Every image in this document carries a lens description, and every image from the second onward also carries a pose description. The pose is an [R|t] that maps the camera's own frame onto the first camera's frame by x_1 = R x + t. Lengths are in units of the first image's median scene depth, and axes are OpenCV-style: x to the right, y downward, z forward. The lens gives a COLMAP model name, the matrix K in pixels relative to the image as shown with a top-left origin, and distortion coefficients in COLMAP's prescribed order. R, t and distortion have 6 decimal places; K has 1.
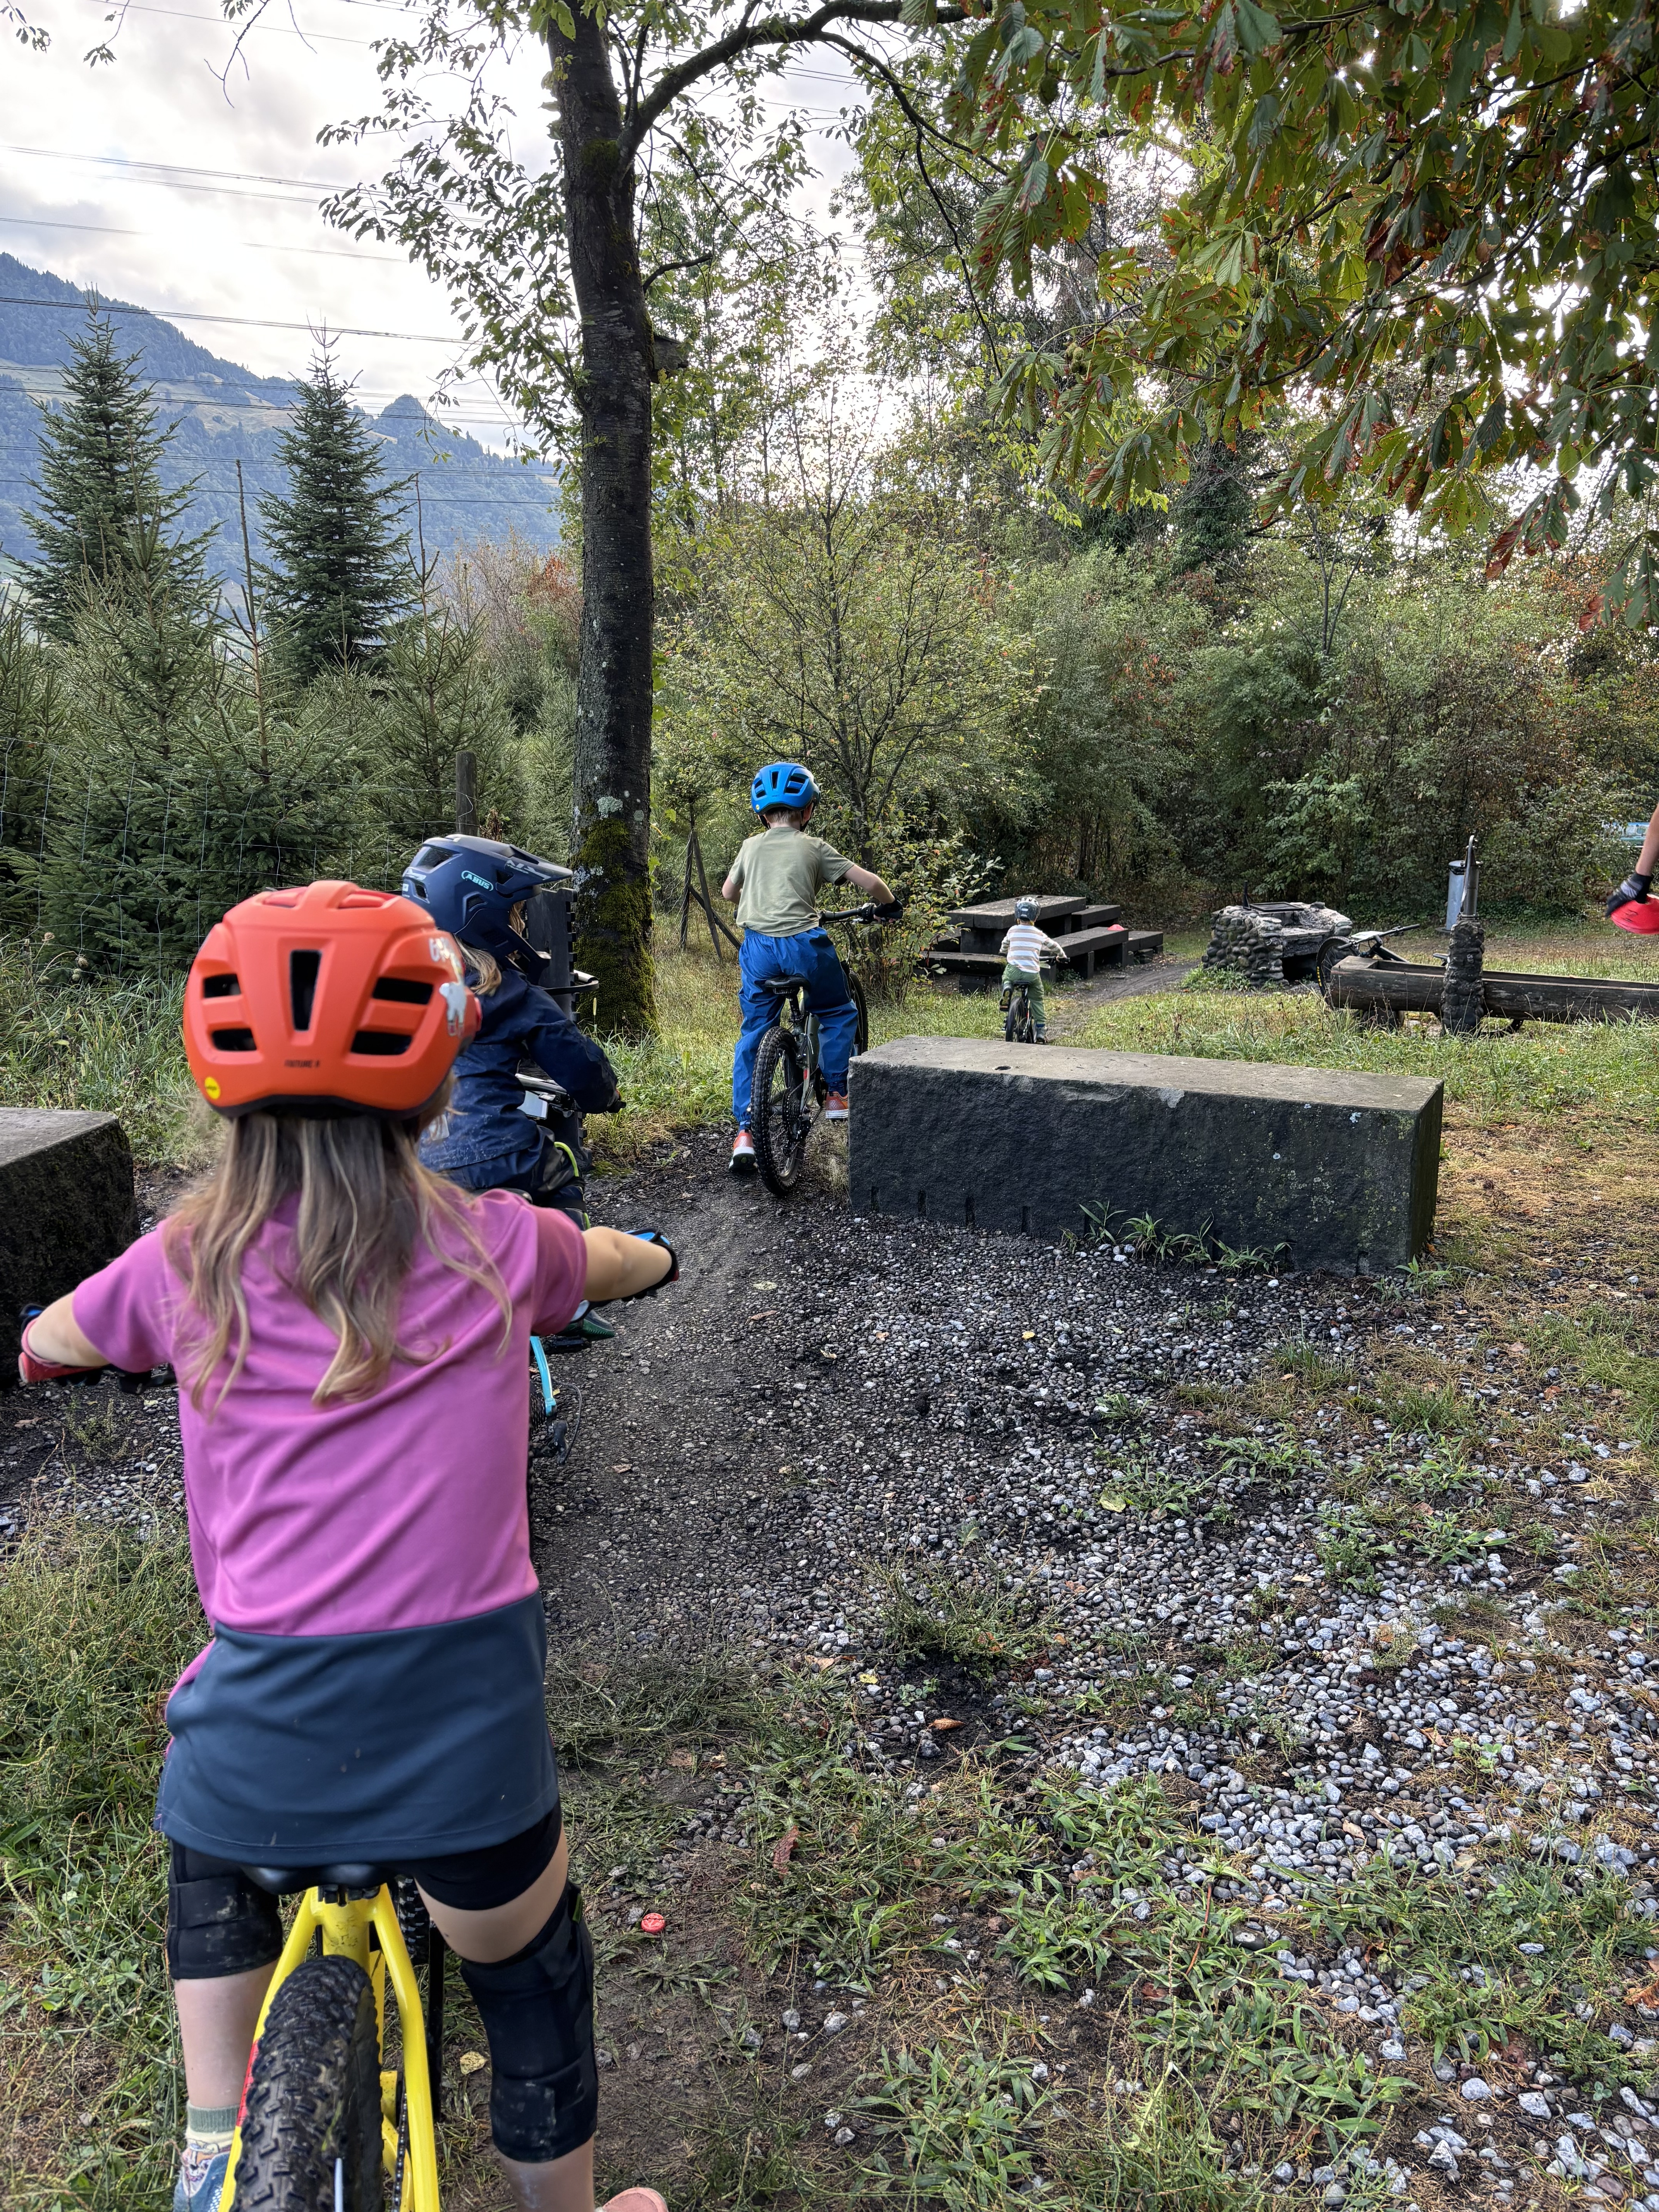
lens RADIAL K [[1594.5, 0, 821.0], [0, 1594.5, 1085.3], [0, 0, 1]] dist [0.045406, -0.057760]
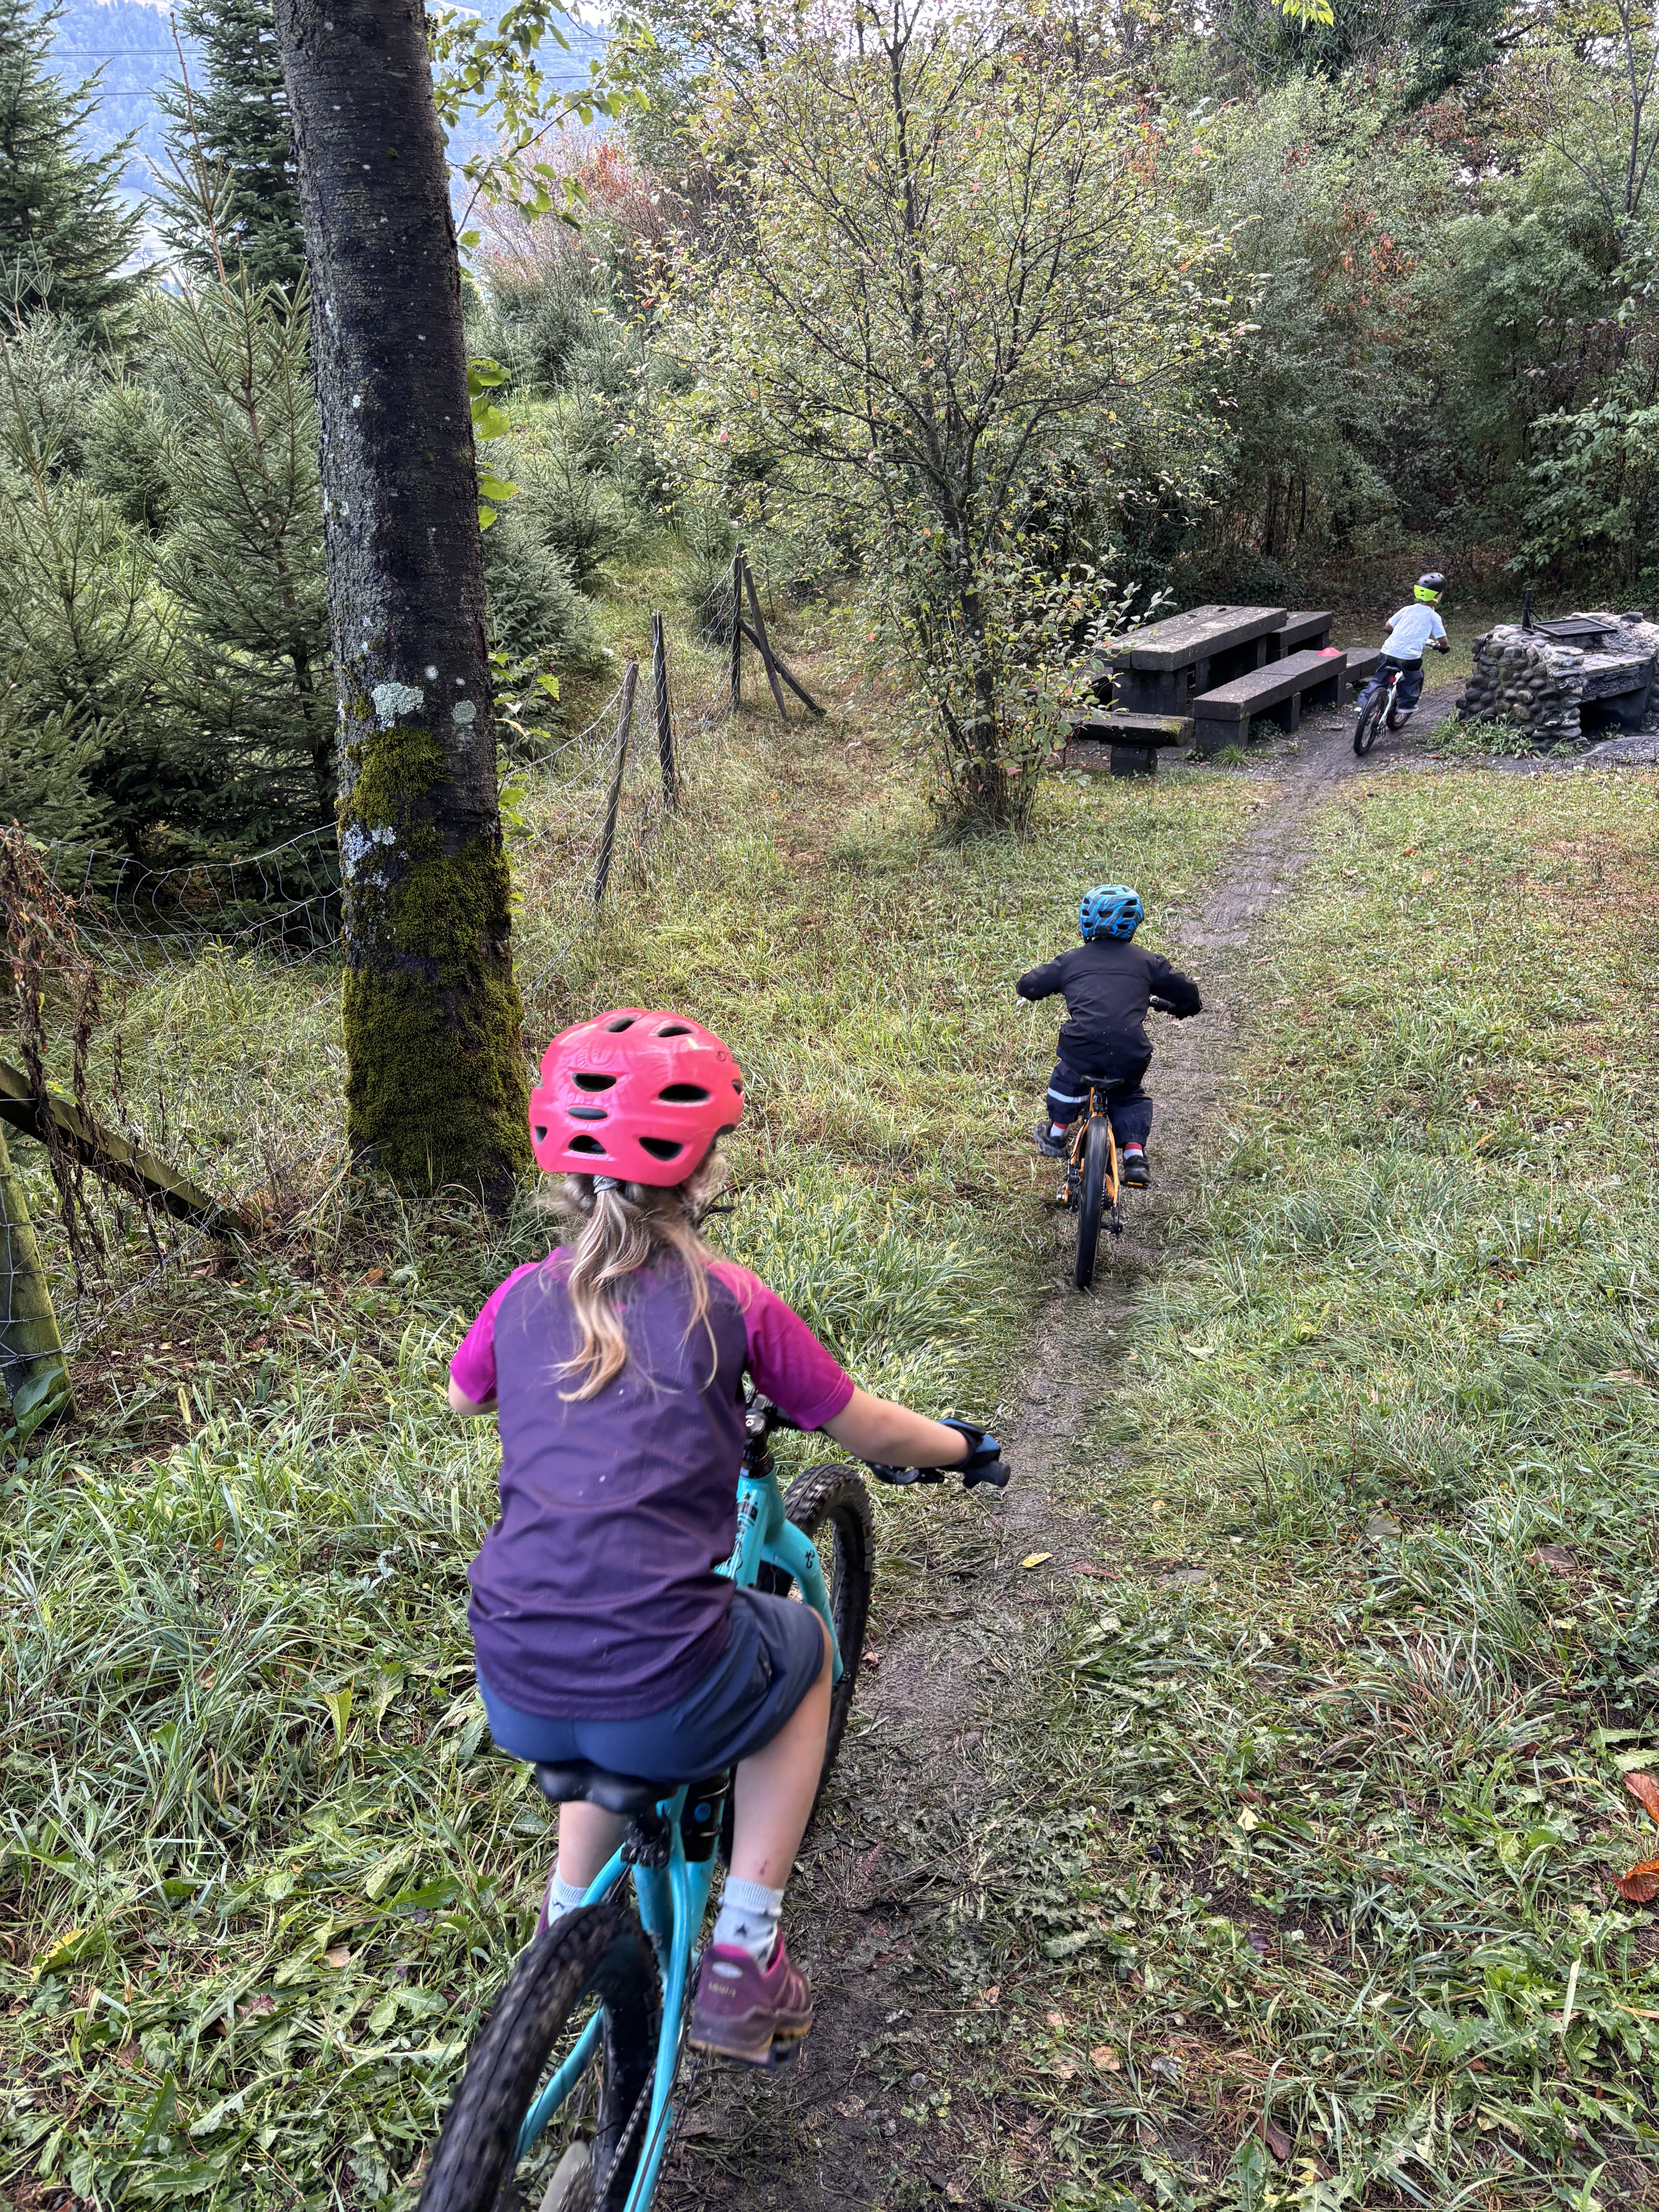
lens RADIAL K [[1678.5, 0, 829.5], [0, 1678.5, 1106.0], [0, 0, 1]] dist [0.043289, -0.044993]
pose [[0.996250, -0.025191, -0.082770, 0.013967], [0.041692, 0.978051, 0.204150, -0.050256], [0.075811, -0.206835, 0.975434, 0.154327]]
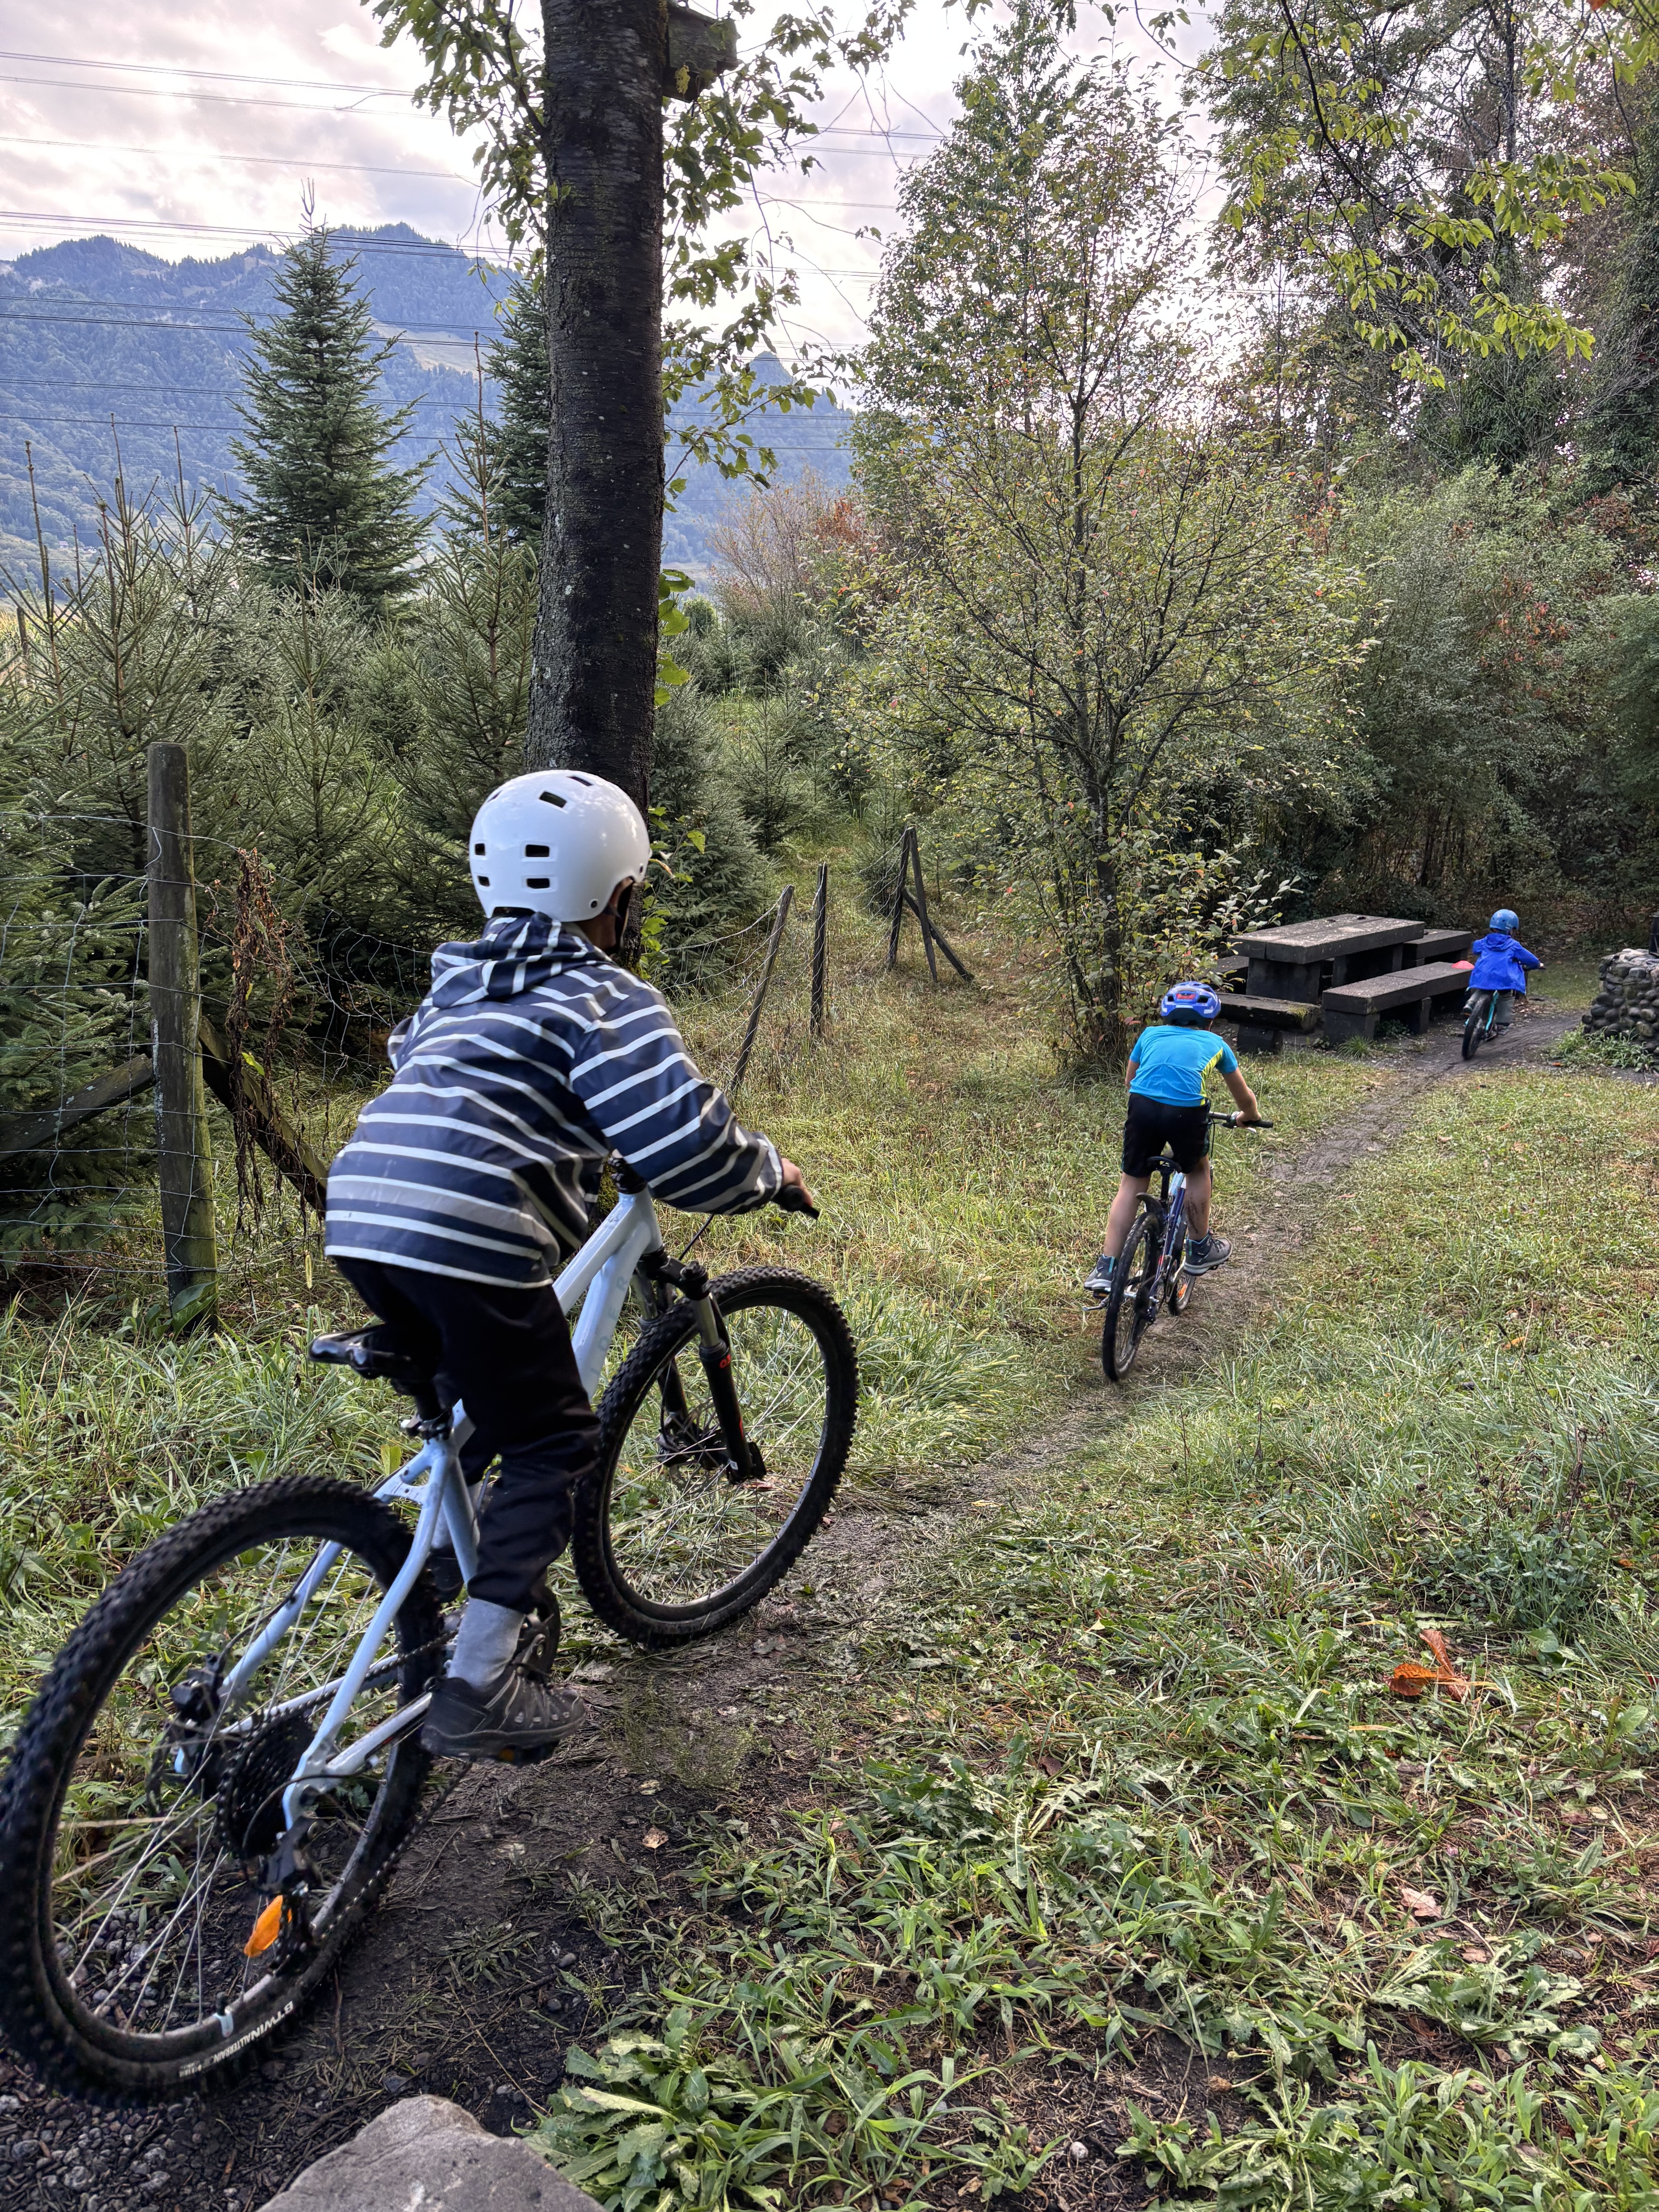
lens RADIAL K [[1671.3, 0, 816.0], [0, 1671.3, 1111.0], [0, 0, 1]] dist [0.050431, -0.061012]
pose [[0.981531, 0.060092, -0.181617, 0.026555], [-0.055135, 0.997959, 0.032228, -0.030863], [0.183183, -0.021619, 0.982841, 0.128842]]
